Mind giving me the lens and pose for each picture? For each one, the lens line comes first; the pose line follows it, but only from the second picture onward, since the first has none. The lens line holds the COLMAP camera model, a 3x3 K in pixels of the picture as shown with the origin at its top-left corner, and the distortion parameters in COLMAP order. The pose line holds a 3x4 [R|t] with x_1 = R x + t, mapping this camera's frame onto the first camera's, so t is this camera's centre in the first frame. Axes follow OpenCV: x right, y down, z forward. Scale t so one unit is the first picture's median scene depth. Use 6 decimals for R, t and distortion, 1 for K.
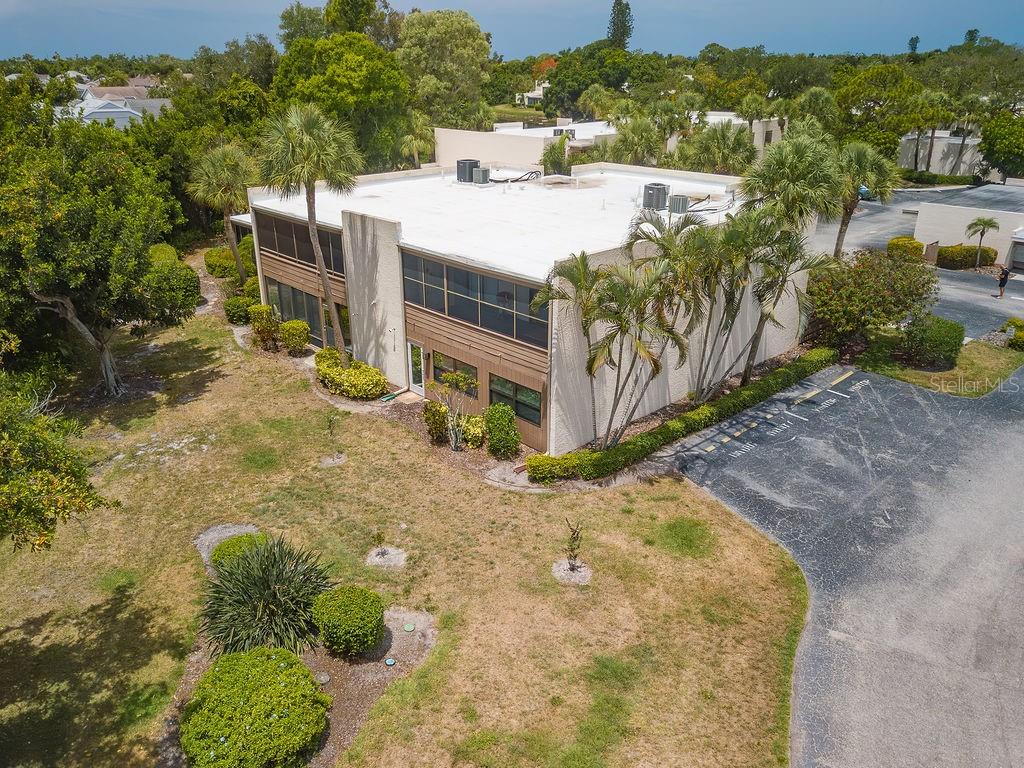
lens RADIAL K [[791.1, 0, 502.5], [0, 791.1, 381.9], [0, 0, 1]] dist [0.009324, 0.008662]
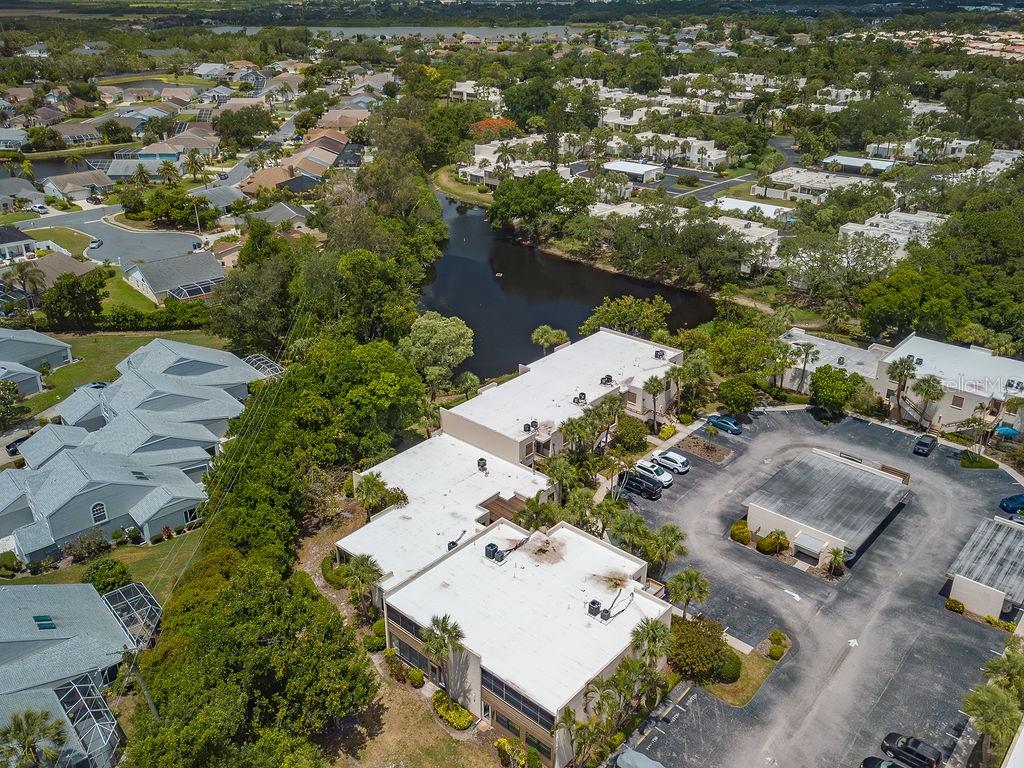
lens RADIAL K [[849.5, 0, 512.0], [0, 849.5, 384.0], [0, 0, 1]] dist [0.006370, 0.002390]
pose [[0.994581, -0.024071, 0.101136, -0.257341], [0.017773, 0.997873, 0.062721, -1.067417], [-0.102430, -0.060584, 0.992894, -1.254535]]
